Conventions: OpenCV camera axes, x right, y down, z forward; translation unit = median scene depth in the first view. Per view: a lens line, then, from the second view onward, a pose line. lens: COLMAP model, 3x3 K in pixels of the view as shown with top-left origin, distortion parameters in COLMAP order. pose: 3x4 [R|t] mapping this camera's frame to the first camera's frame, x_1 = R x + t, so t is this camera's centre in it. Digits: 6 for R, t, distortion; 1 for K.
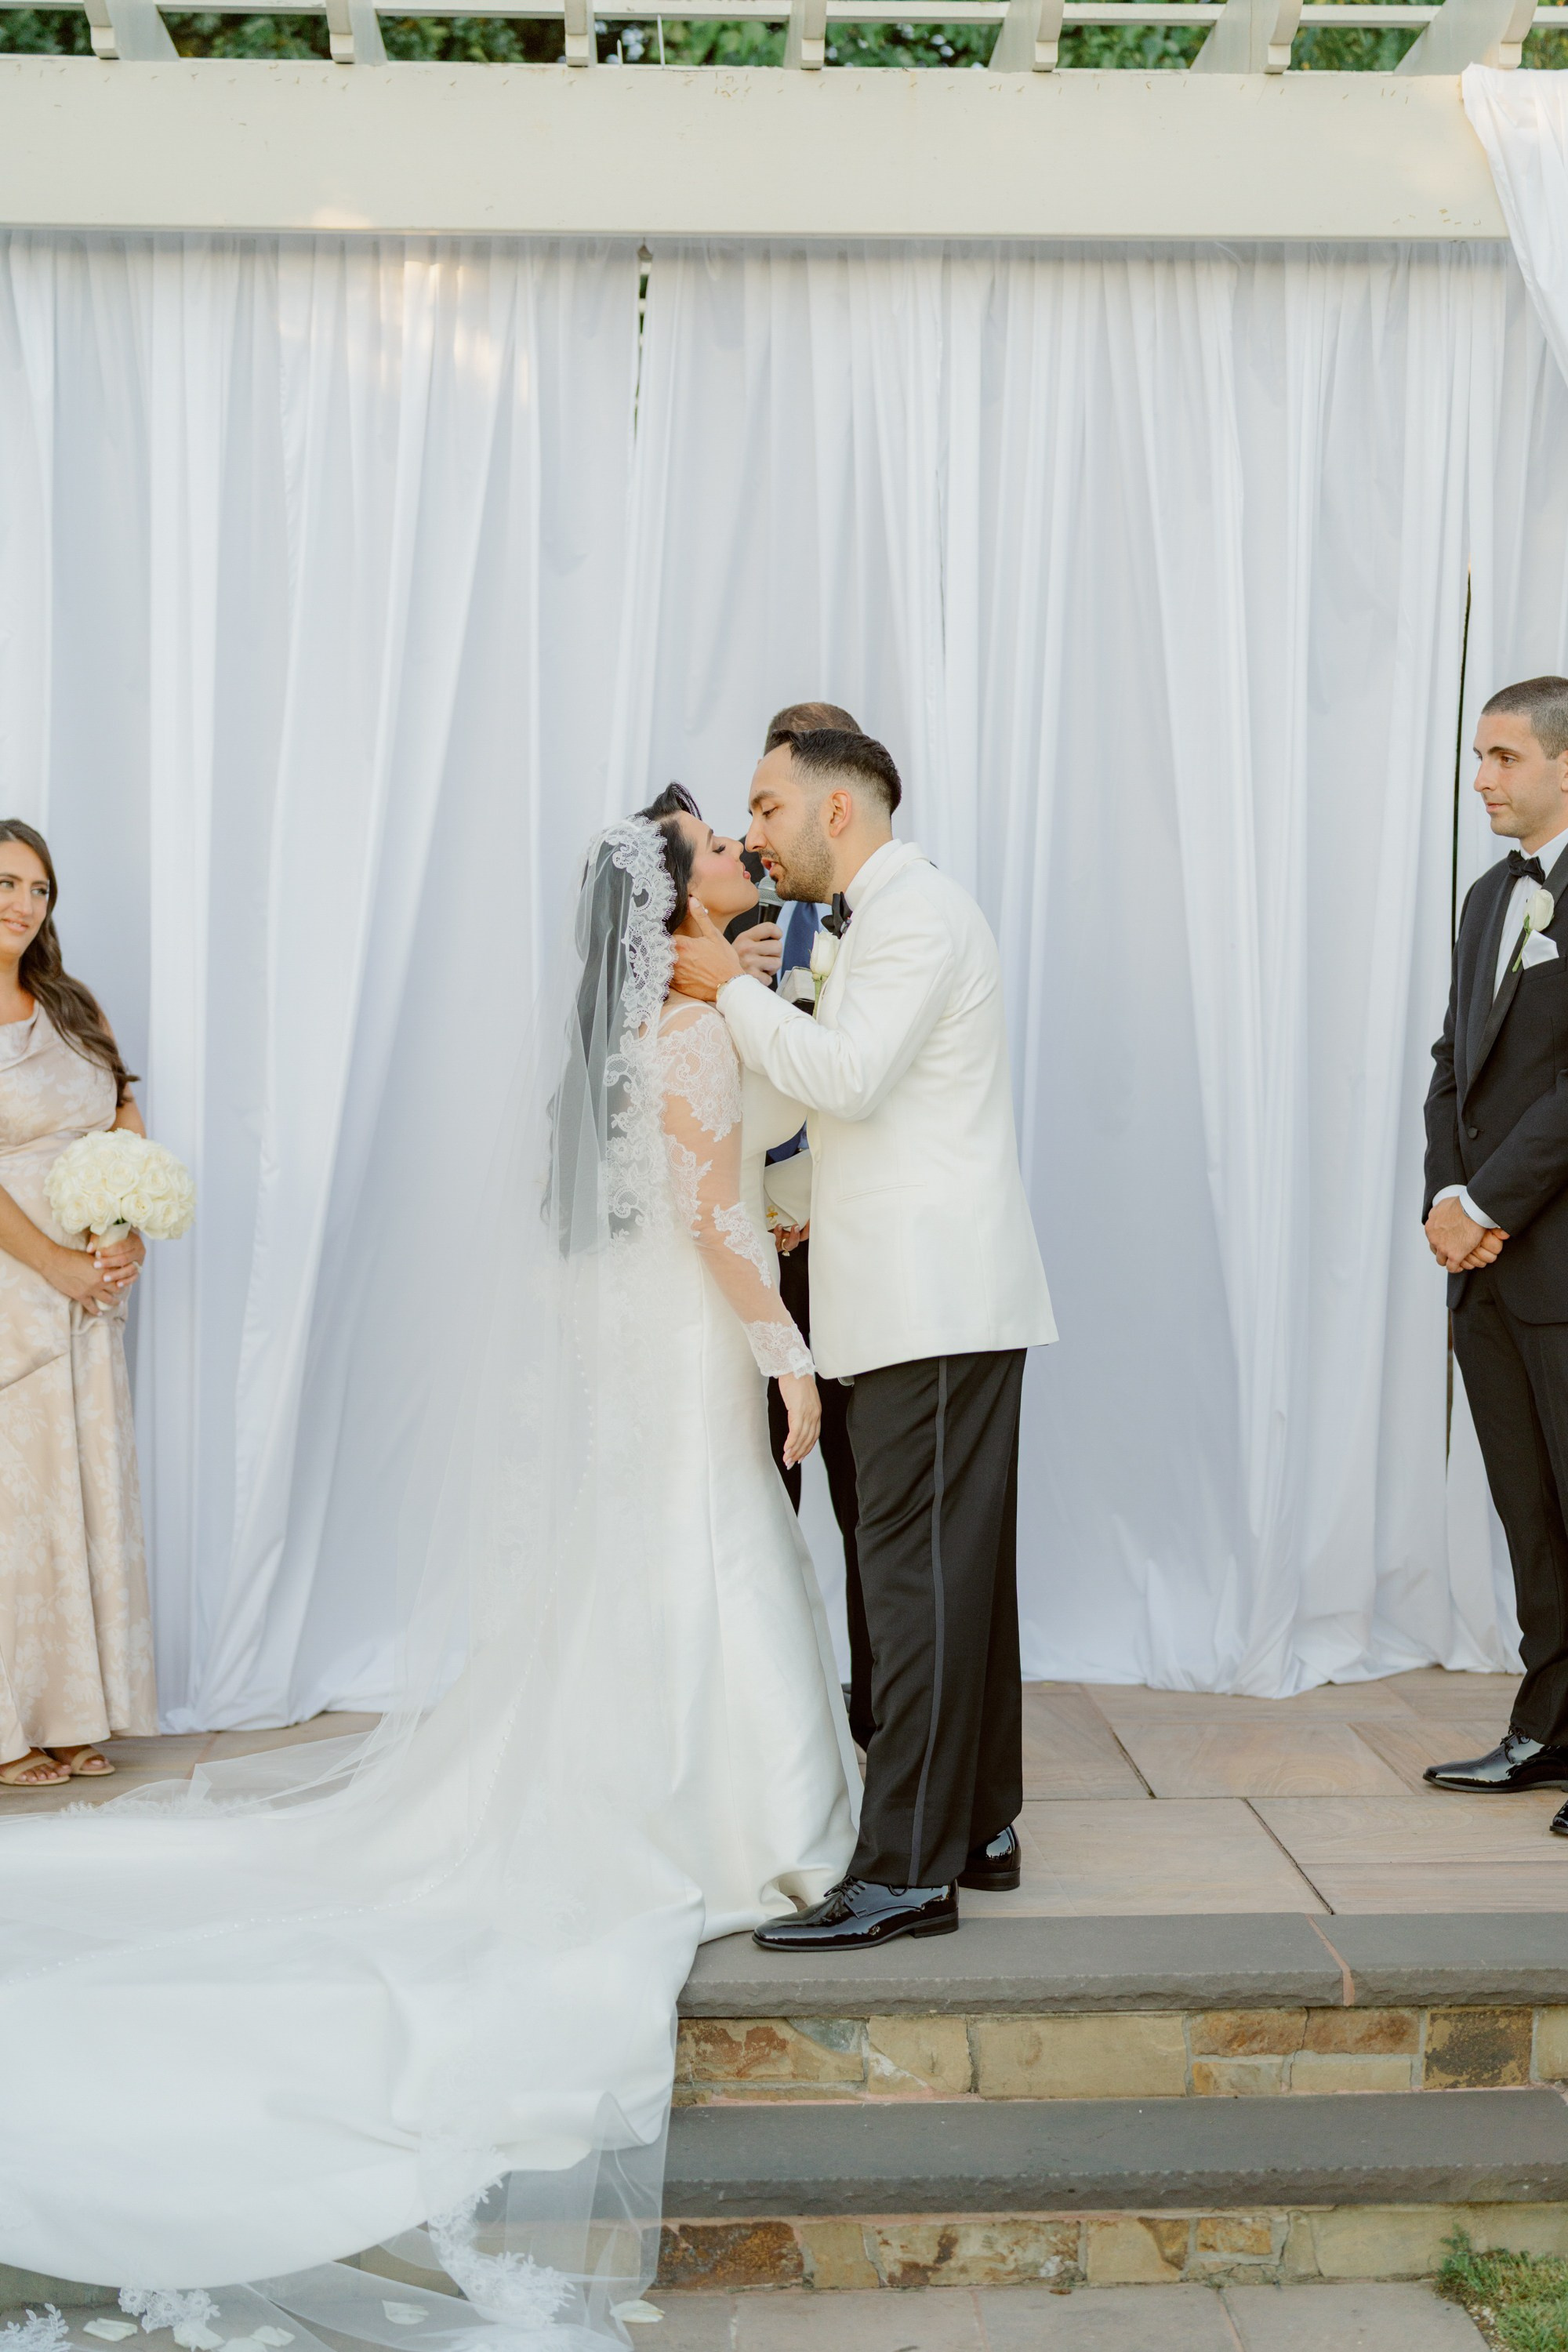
lens RADIAL K [[3379.3, 0, 771.7], [0, 3379.3, 1207.5], [0, 0, 1]] dist [-0.008184, 0.064225]
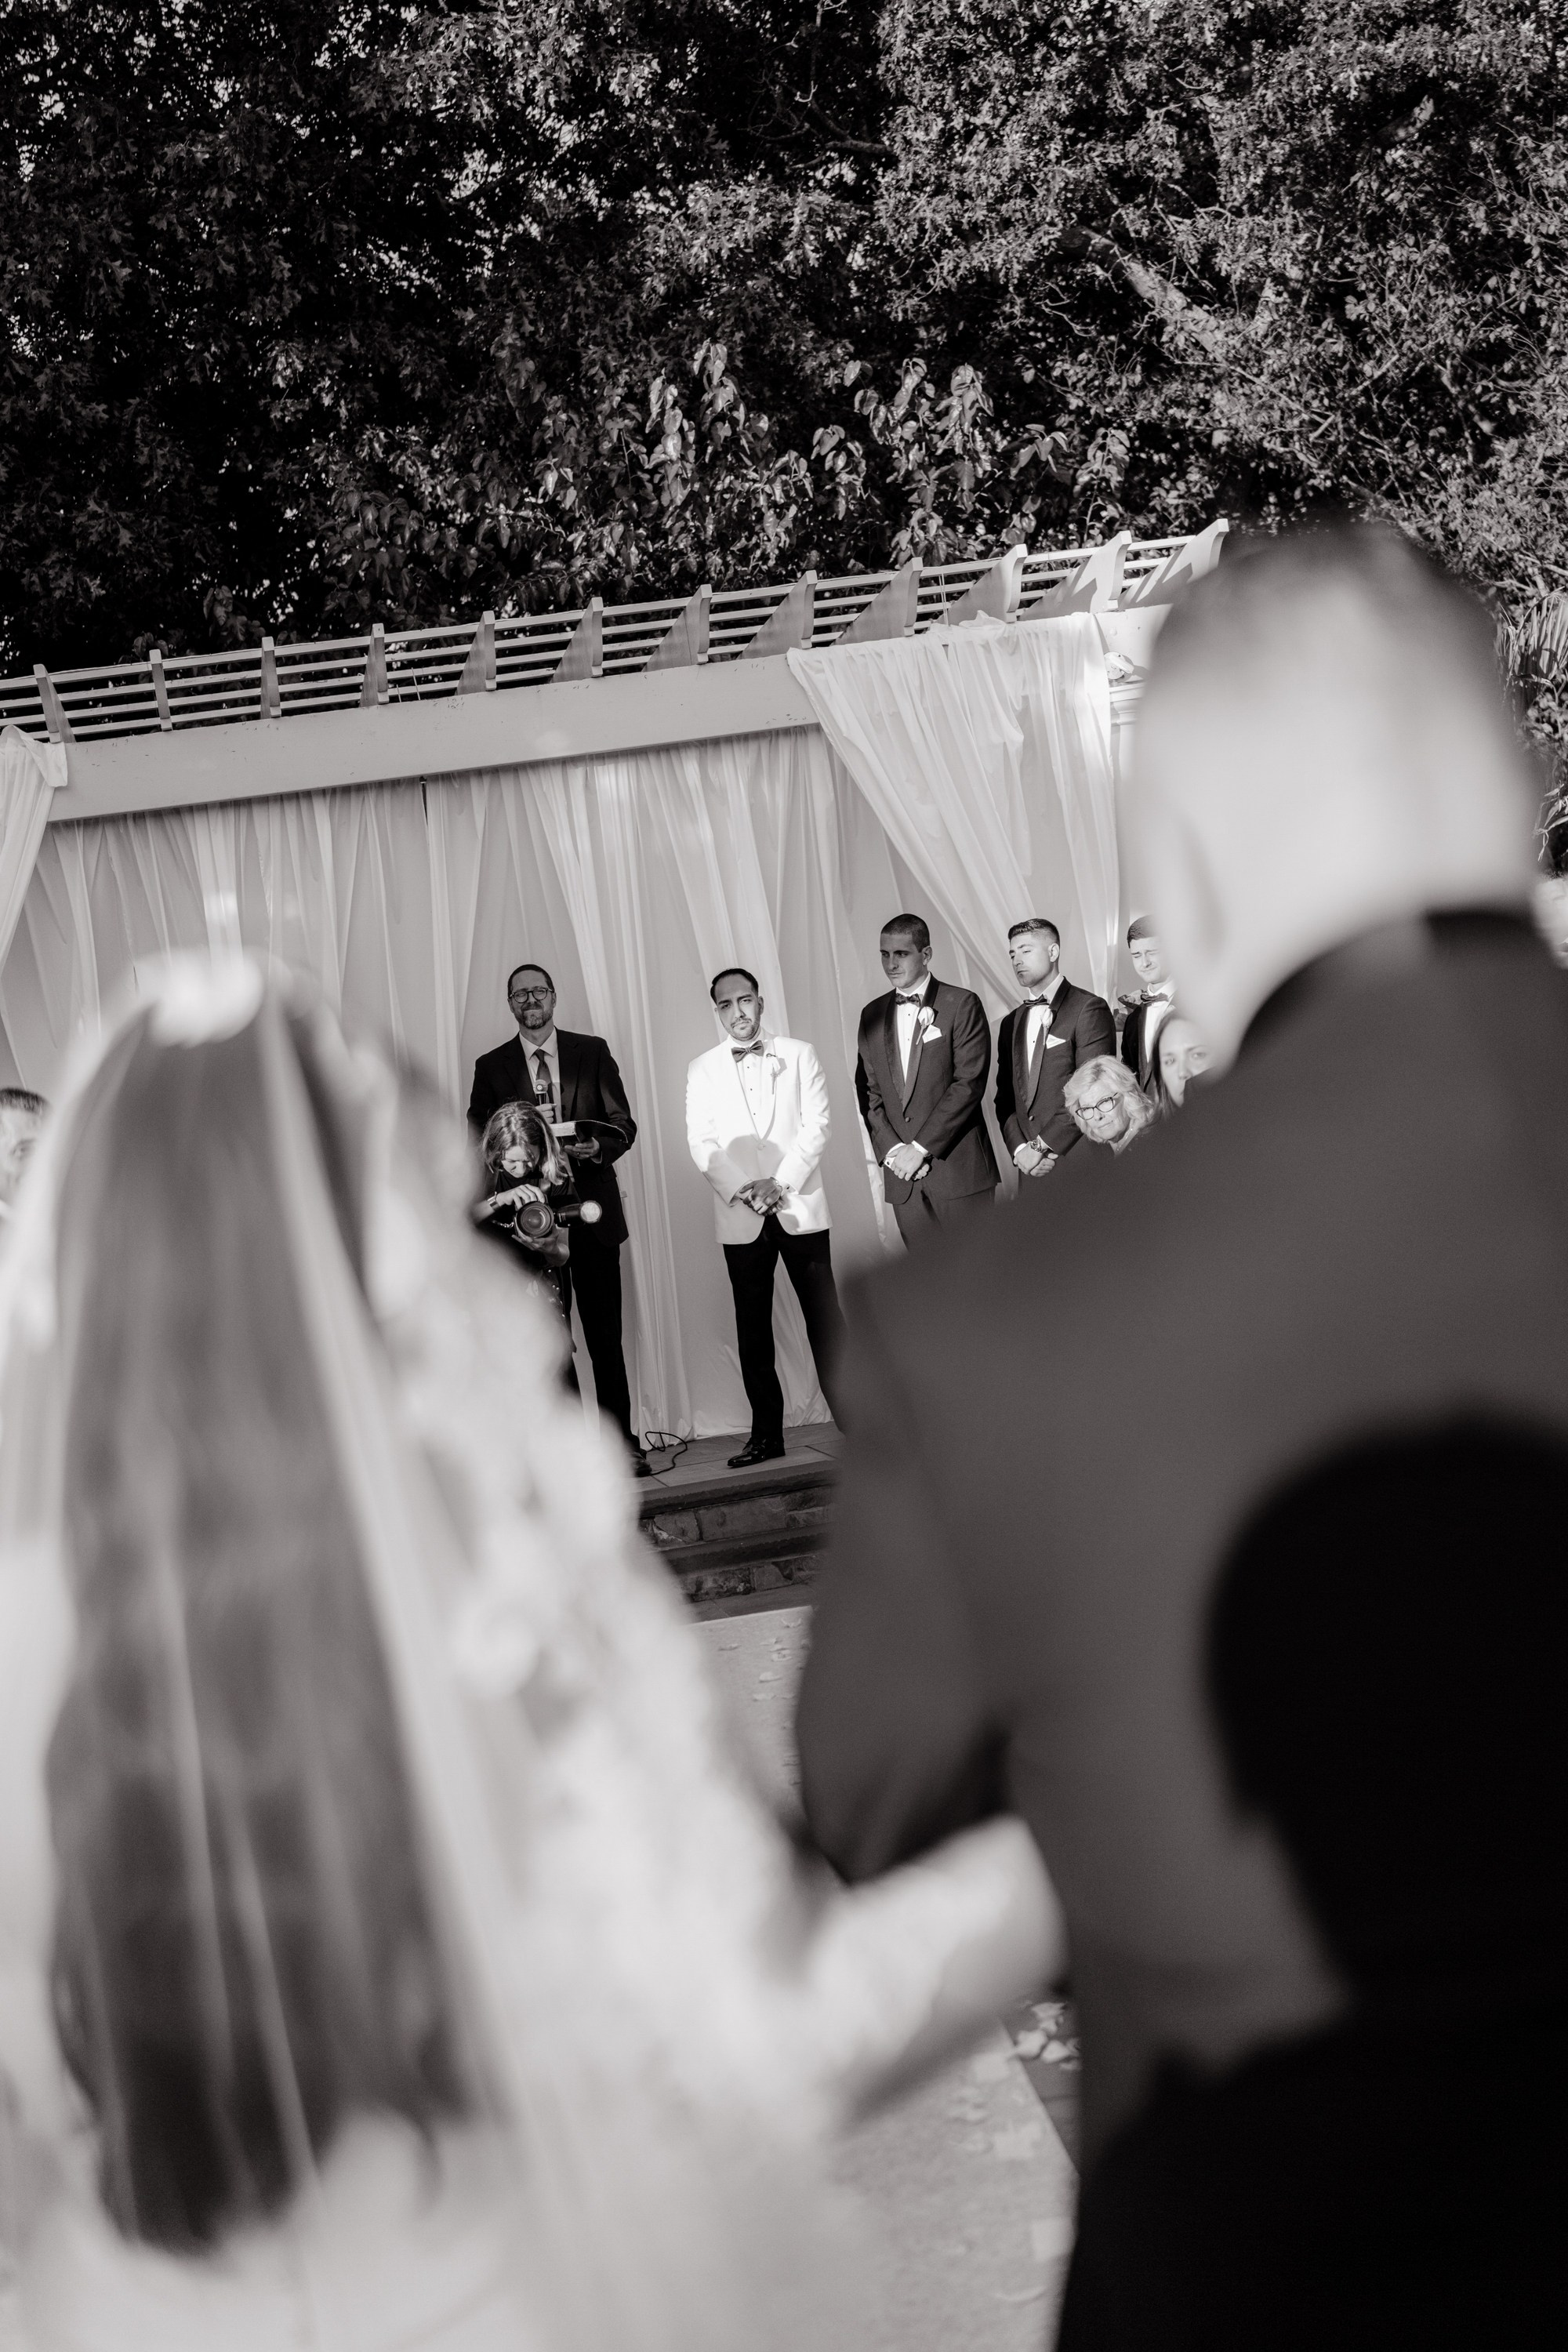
lens RADIAL K [[3389.1, 0, 751.5], [0, 3389.1, 1135.2], [0, 0, 1]] dist [0.000846, 0.091828]
pose [[0.983041, -0.144128, 0.113394, -0.140444], [0.150440, 0.987395, -0.049190, 0.098529], [-0.104875, 0.065415, 0.992332, -1.458809]]
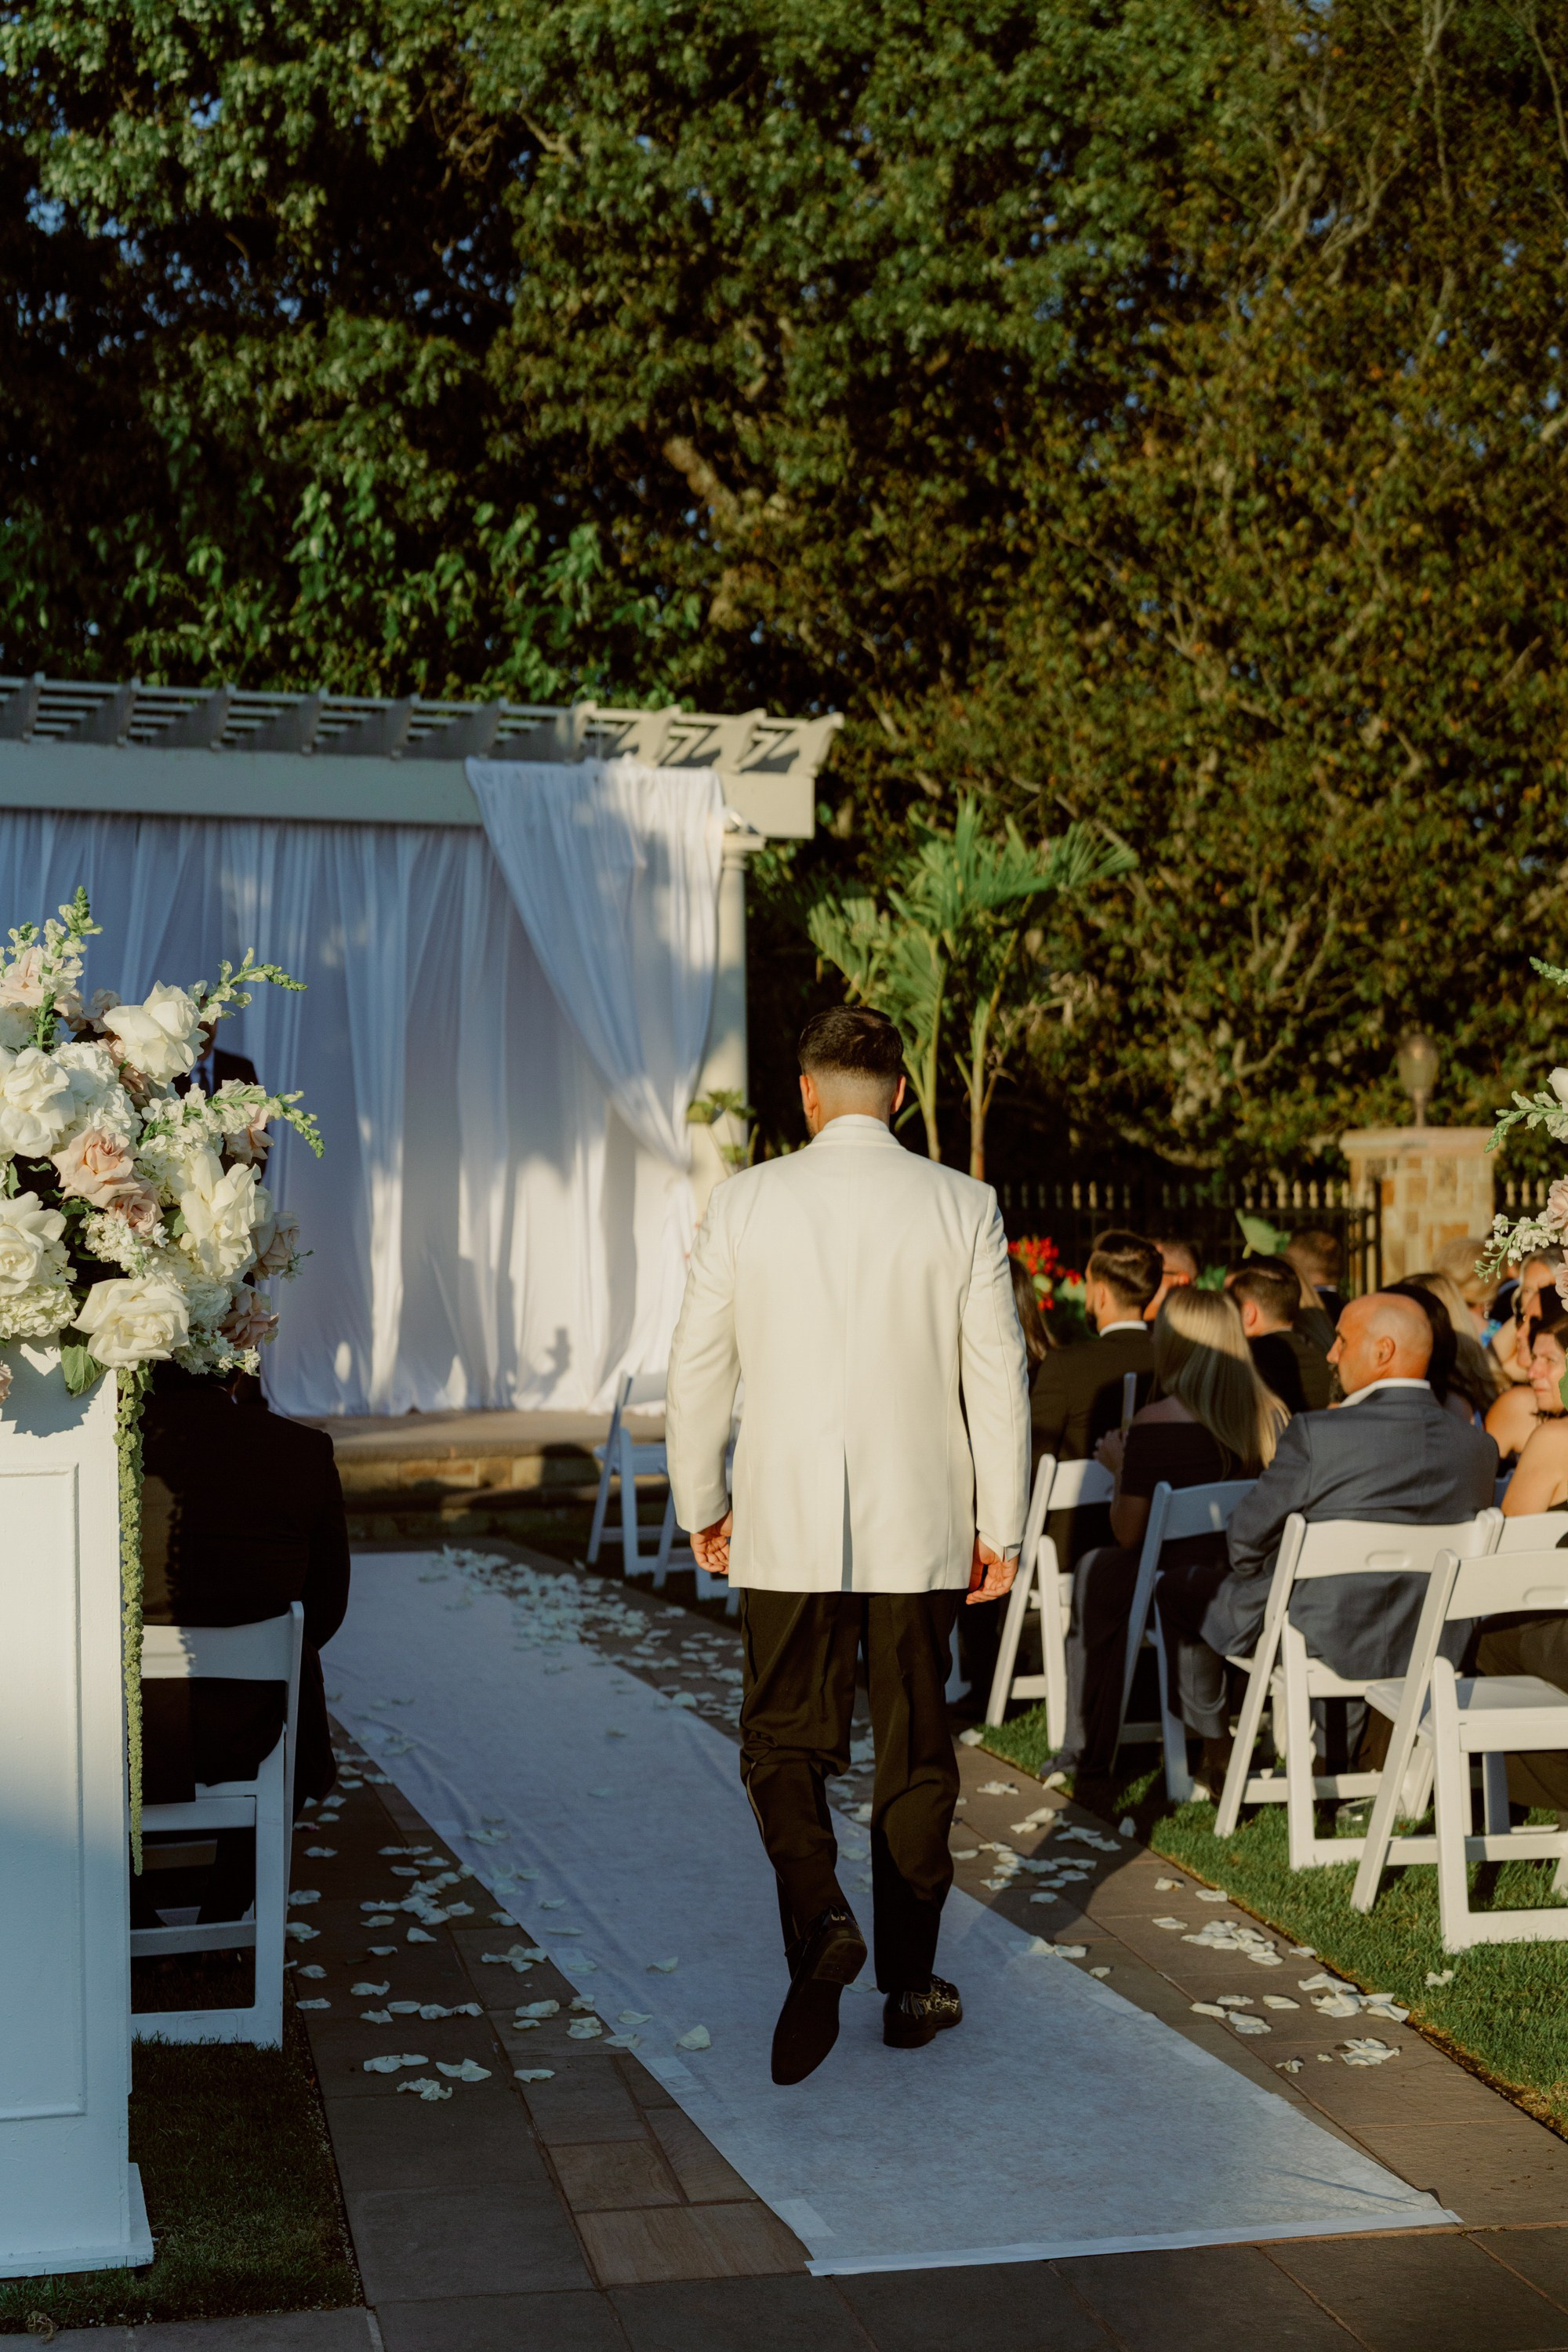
lens RADIAL K [[3449.5, 0, 785.3], [0, 3449.5, 1112.4], [0, 0, 1]] dist [-0.002614, 0.109972]
pose [[0.940339, 0.005749, 0.340191, -0.590137], [0.016476, 0.997915, -0.062405, 0.127206], [-0.339840, 0.064287, 0.938283, -1.950015]]
